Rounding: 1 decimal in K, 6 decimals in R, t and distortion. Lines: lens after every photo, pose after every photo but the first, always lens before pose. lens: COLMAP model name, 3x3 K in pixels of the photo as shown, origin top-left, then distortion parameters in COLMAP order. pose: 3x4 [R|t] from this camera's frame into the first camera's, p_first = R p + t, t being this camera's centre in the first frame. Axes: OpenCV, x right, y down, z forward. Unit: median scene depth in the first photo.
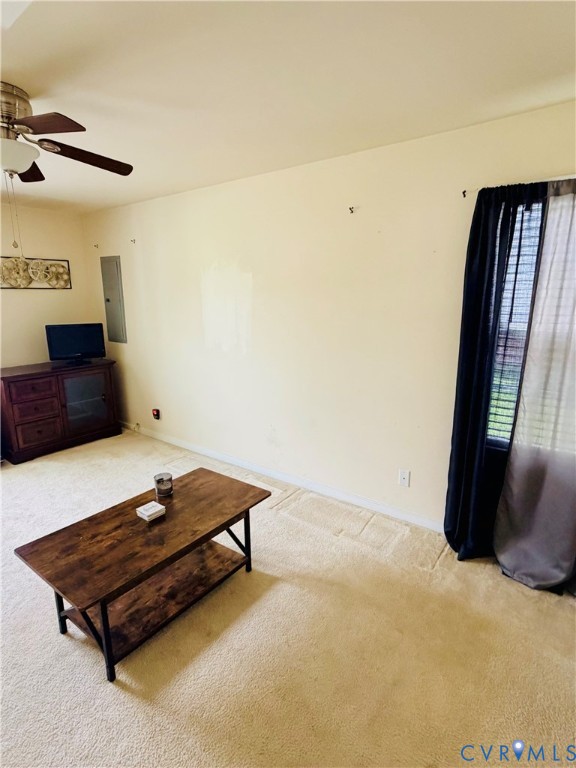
lens RADIAL K [[406.3, 0, 285.0], [0, 406.3, 386.1], [0, 0, 1]] dist [-0.002641, -0.001242]
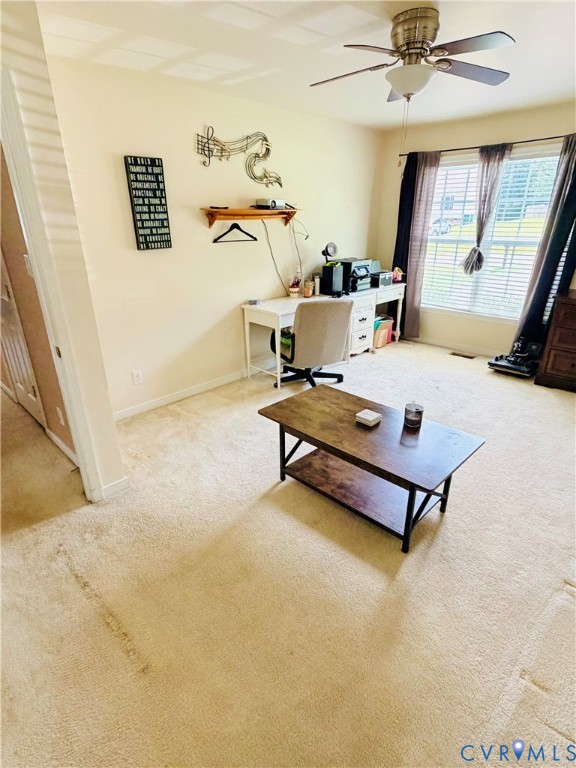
lens RADIAL K [[406.3, 0, 285.0], [0, 406.3, 386.1], [0, 0, 1]] dist [-0.002641, -0.001242]
pose [[-0.138691, 0.387202, -0.911504, 0.334644], [-0.204937, 0.889255, 0.408934, -0.085238], [0.968899, 0.243516, -0.043980, 0.403852]]
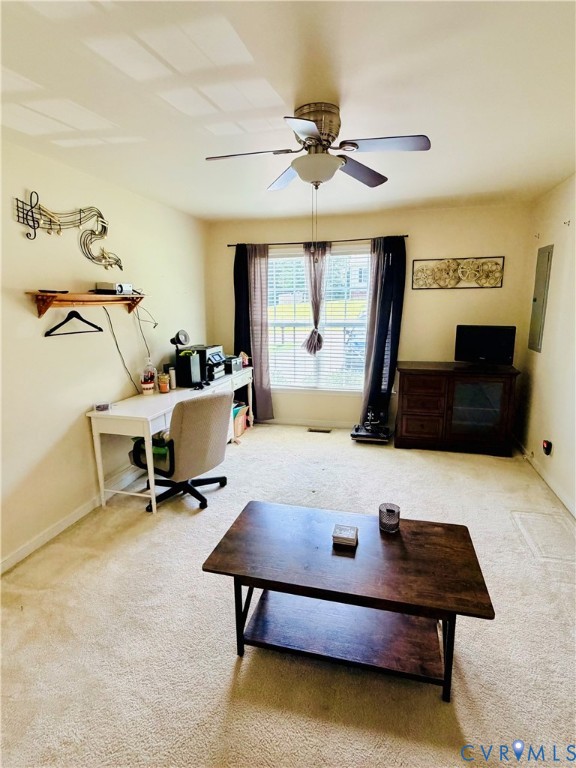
lens RADIAL K [[406.3, 0, 285.0], [0, 406.3, 386.1], [0, 0, 1]] dist [-0.002641, -0.001242]
pose [[0.375933, 0.190985, -0.906752, 0.183479], [-0.192378, 0.973296, 0.125243, -0.048243], [0.906457, 0.127356, 0.402636, 0.239315]]
